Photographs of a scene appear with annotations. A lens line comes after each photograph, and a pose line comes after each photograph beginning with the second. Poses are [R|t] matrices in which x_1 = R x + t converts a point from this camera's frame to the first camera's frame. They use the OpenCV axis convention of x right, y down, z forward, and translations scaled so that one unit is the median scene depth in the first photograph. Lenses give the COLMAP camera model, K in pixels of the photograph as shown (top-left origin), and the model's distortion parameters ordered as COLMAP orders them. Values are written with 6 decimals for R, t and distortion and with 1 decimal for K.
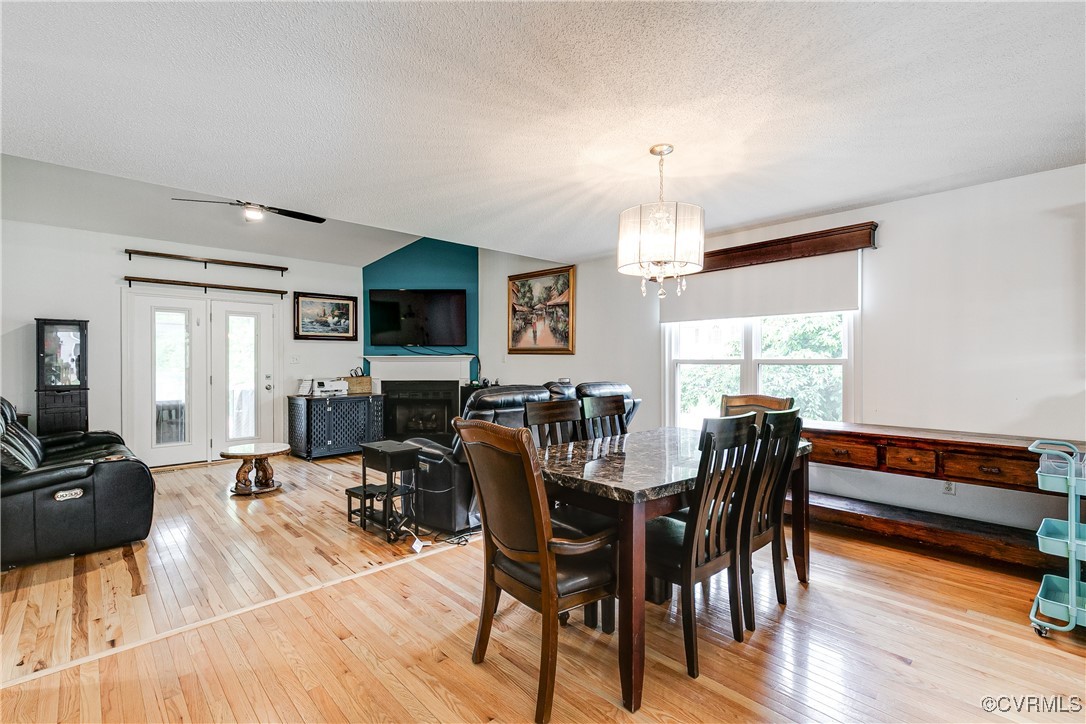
lens RADIAL K [[501.5, 0, 527.6], [0, 501.5, 360.7], [0, 0, 1]] dist [0.005873, -0.001345]
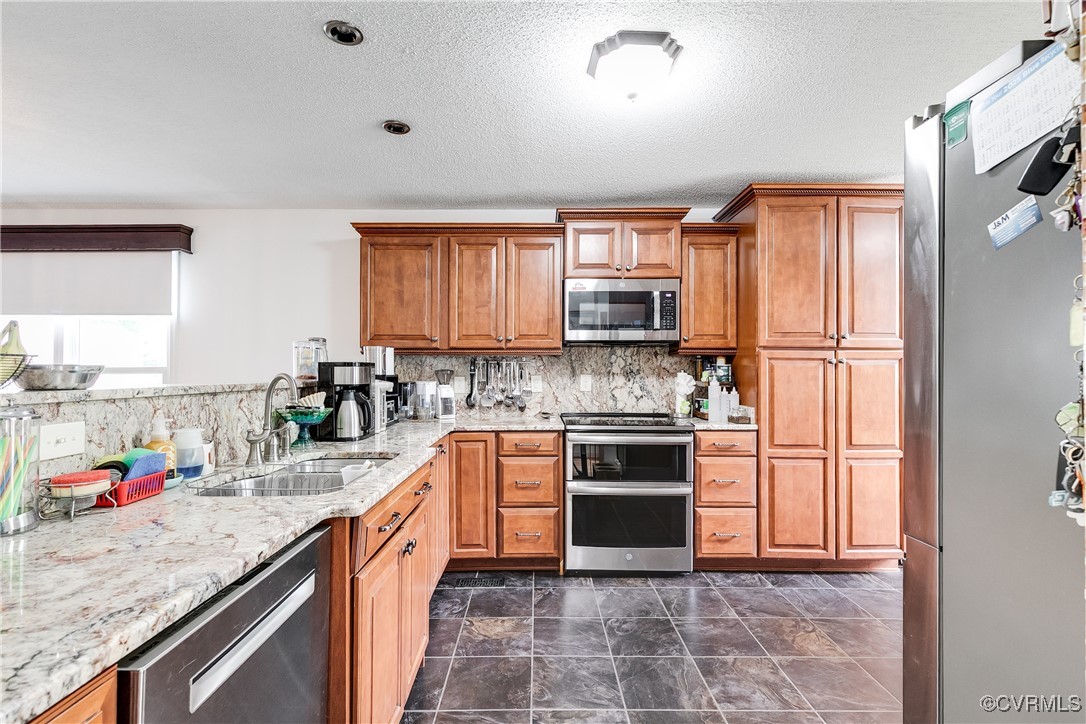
lens RADIAL K [[501.5, 0, 537.8], [0, 501.5, 363.2], [0, 0, 1]] dist [0.005873, -0.001345]
pose [[0.678287, 0.015907, 0.734625, 0.267518], [-0.005135, 0.999844, -0.016908, 0.001656], [-0.734779, 0.007697, 0.678263, -0.096415]]
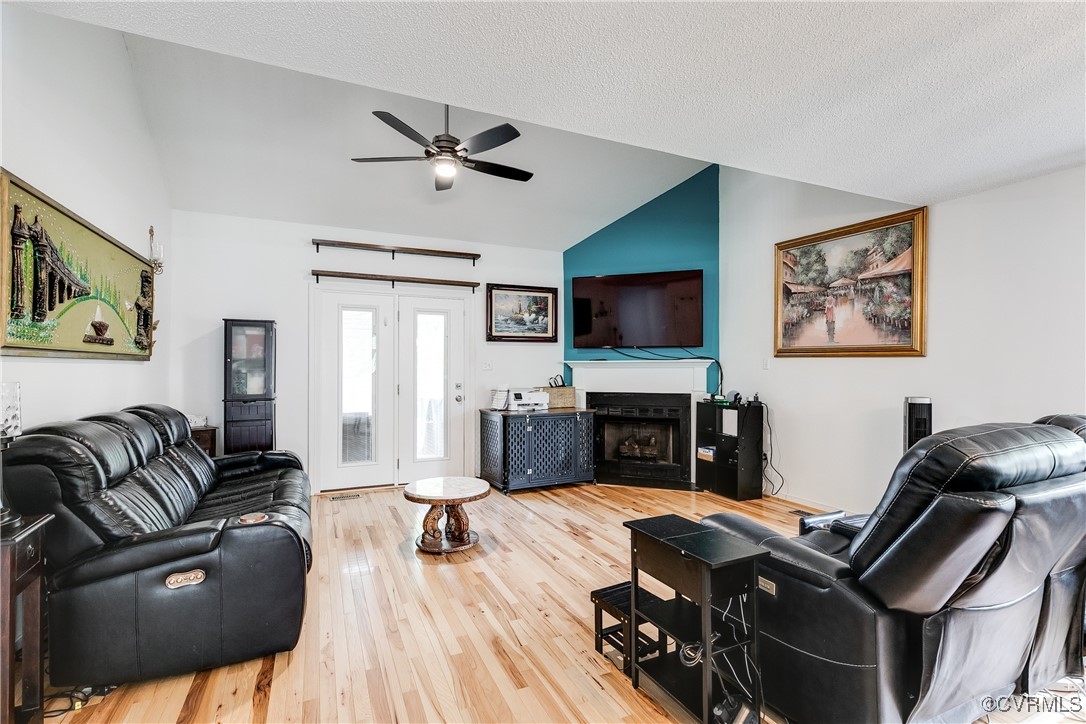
lens RADIAL K [[501.5, 0, 535.5], [0, 501.5, 355.8], [0, 0, 1]] dist [0.005873, -0.001345]
pose [[0.952187, -0.006994, -0.305435, -0.151348], [0.000014, 0.999739, -0.022849, 0.000825], [0.305516, 0.021752, 0.951939, 0.265382]]
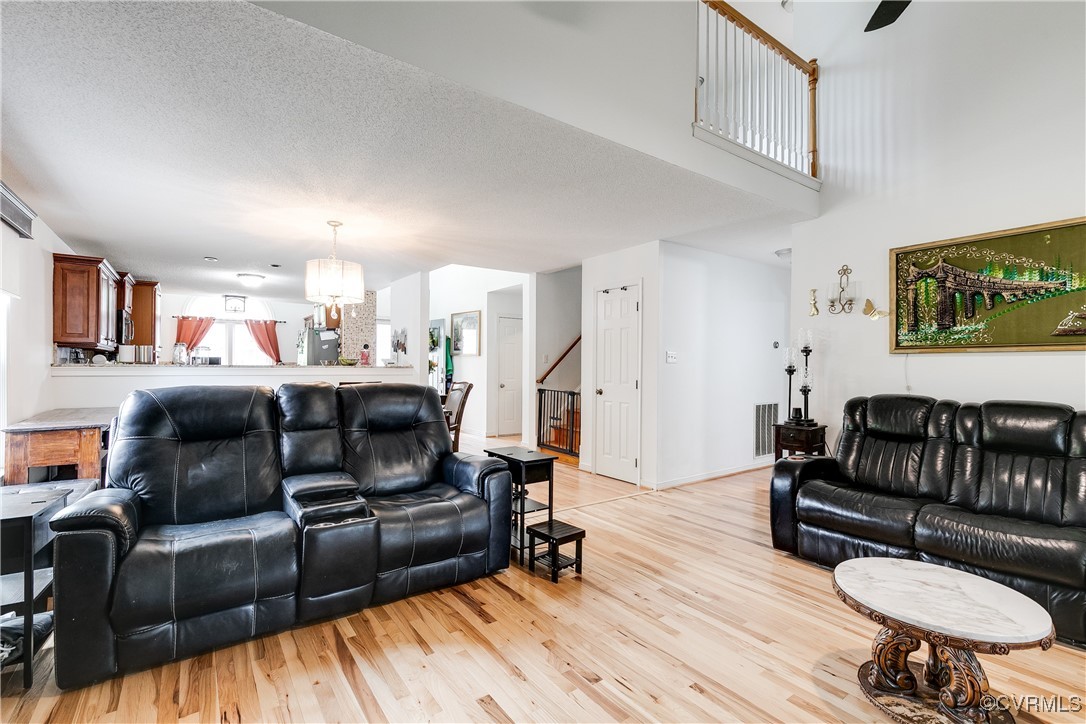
lens RADIAL K [[501.5, 0, 537.6], [0, 501.5, 365.1], [0, 0, 1]] dist [0.005873, -0.001345]
pose [[-0.993505, -0.004461, 0.113701, -0.233987], [-0.005547, 0.999942, -0.009231, 0.013888], [-0.113653, -0.009802, -0.993472, 1.087710]]
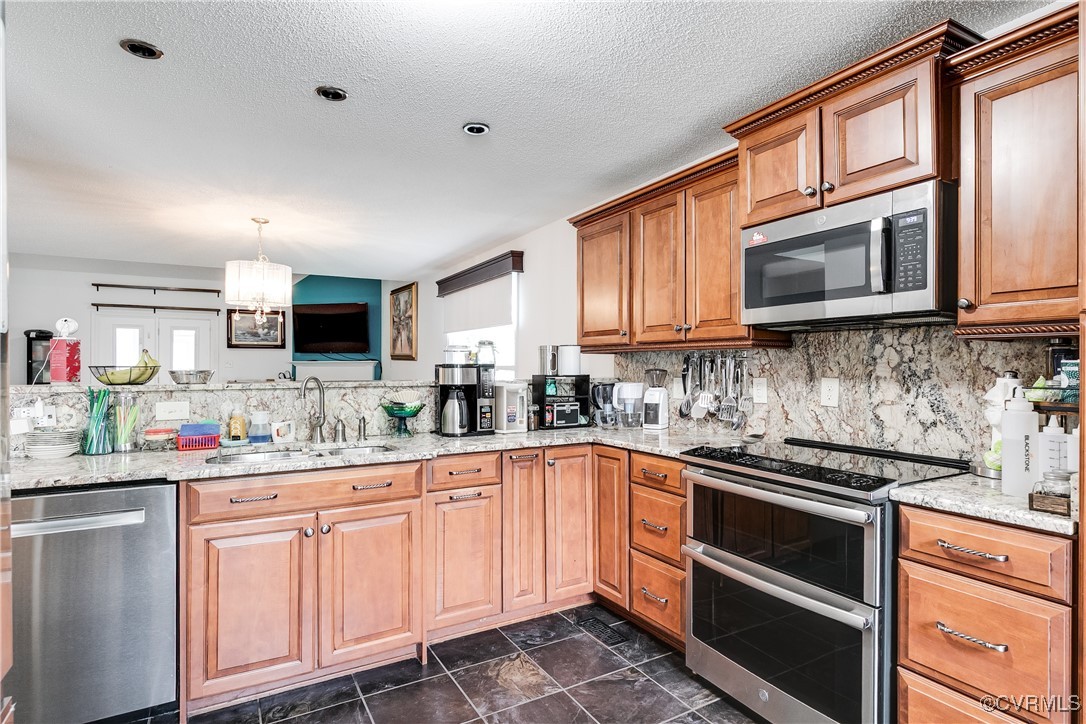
lens RADIAL K [[551.7, 0, 536.5], [0, 551.7, 361.4], [0, 0, 1]] dist [-0.003201, -0.000384]
pose [[0.974798, -0.000152, -0.223089, 0.630396], [-0.000689, 0.999993, -0.003695, -0.005446], [0.223088, 0.003756, 0.974791, -0.160137]]
